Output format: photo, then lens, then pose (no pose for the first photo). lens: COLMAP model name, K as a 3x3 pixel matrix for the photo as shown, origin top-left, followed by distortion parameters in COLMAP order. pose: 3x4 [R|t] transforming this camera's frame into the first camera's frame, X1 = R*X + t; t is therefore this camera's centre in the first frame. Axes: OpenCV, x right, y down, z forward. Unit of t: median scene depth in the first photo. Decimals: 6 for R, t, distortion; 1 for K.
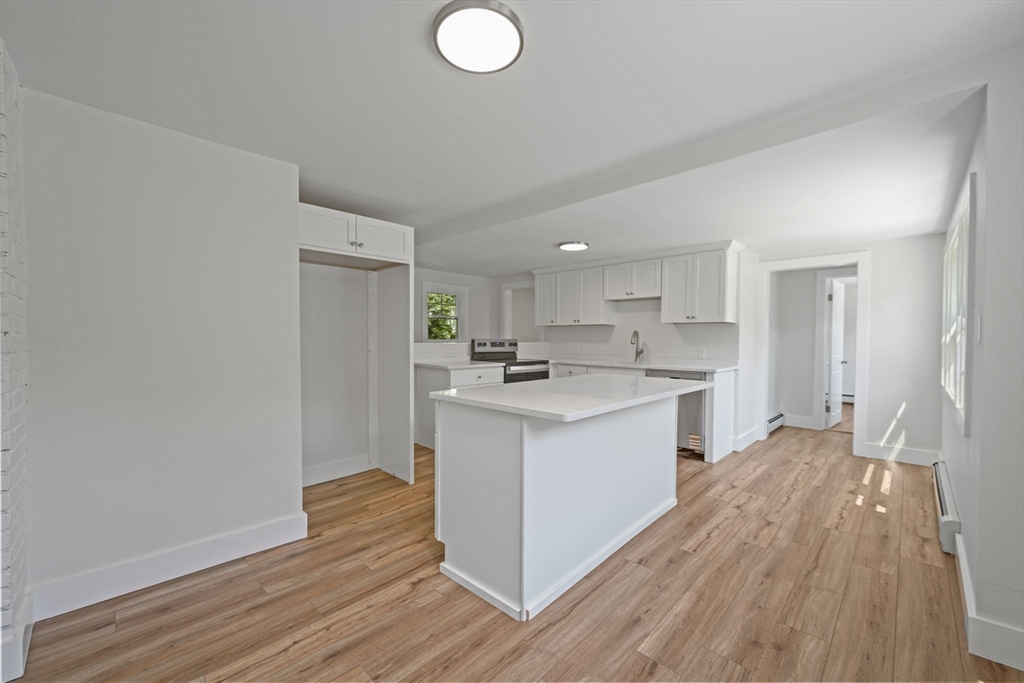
lens RADIAL K [[414.2, 0, 524.5], [0, 414.2, 339.3], [0, 0, 1]] dist [-0.001973, -0.000017]
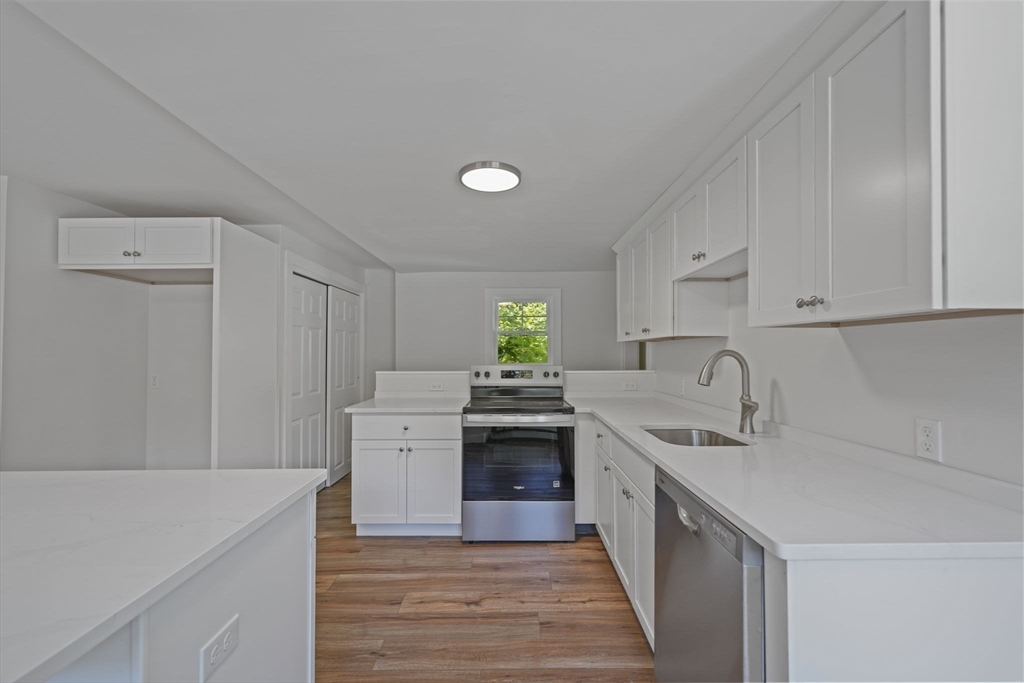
lens RADIAL K [[414.2, 0, 517.6], [0, 414.2, 346.2], [0, 0, 1]] dist [-0.001973, -0.000017]
pose [[0.687593, -0.019306, -0.725839, 0.514659], [0.006996, 0.999776, -0.019964, -0.022850], [0.726062, 0.008649, 0.687575, 0.749170]]
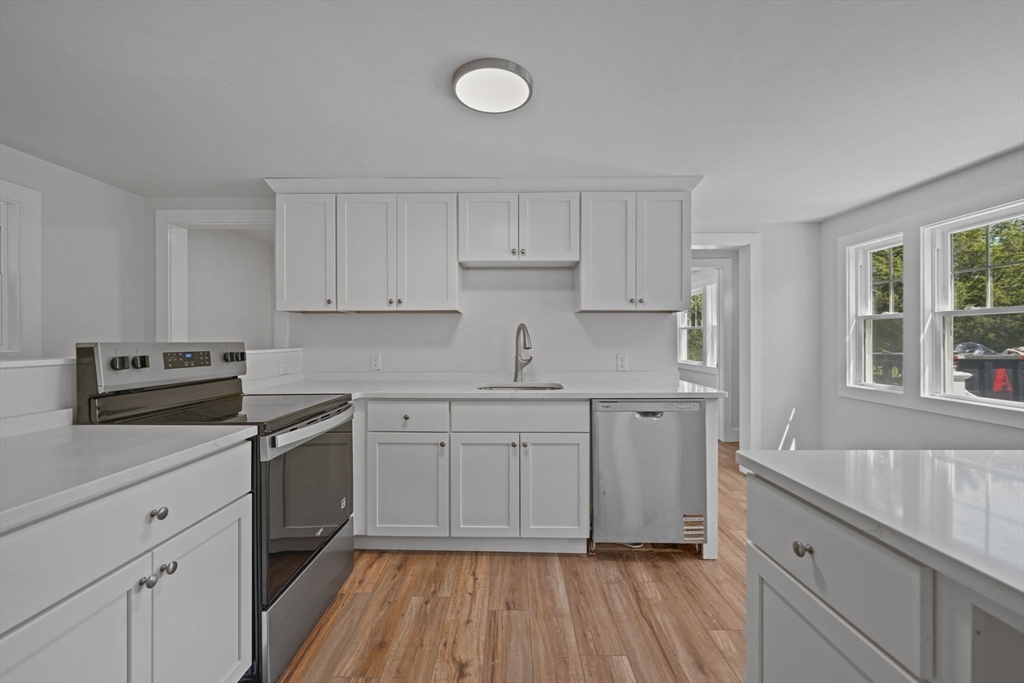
lens RADIAL K [[414.2, 0, 510.5], [0, 414.2, 338.6], [0, 0, 1]] dist [-0.001973, -0.000017]
pose [[0.736747, -0.007735, 0.676125, -0.128881], [0.008186, 0.999963, 0.002520, -0.003703], [-0.676119, 0.003678, 0.736783, 0.769903]]
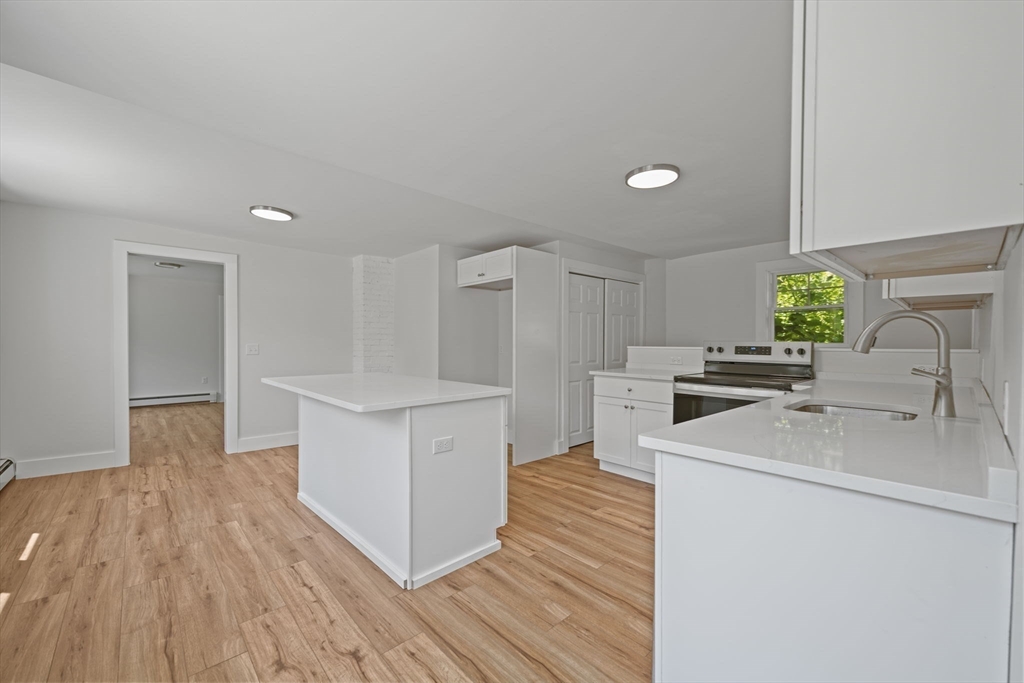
lens RADIAL K [[414.2, 0, 502.5], [0, 414.2, 346.2], [0, 0, 1]] dist [-0.001973, -0.000017]
pose [[-0.098133, 0.003022, -0.995169, 0.753780], [-0.003606, 0.999988, 0.003393, 0.007278], [0.995167, 0.003922, -0.098121, 0.913632]]
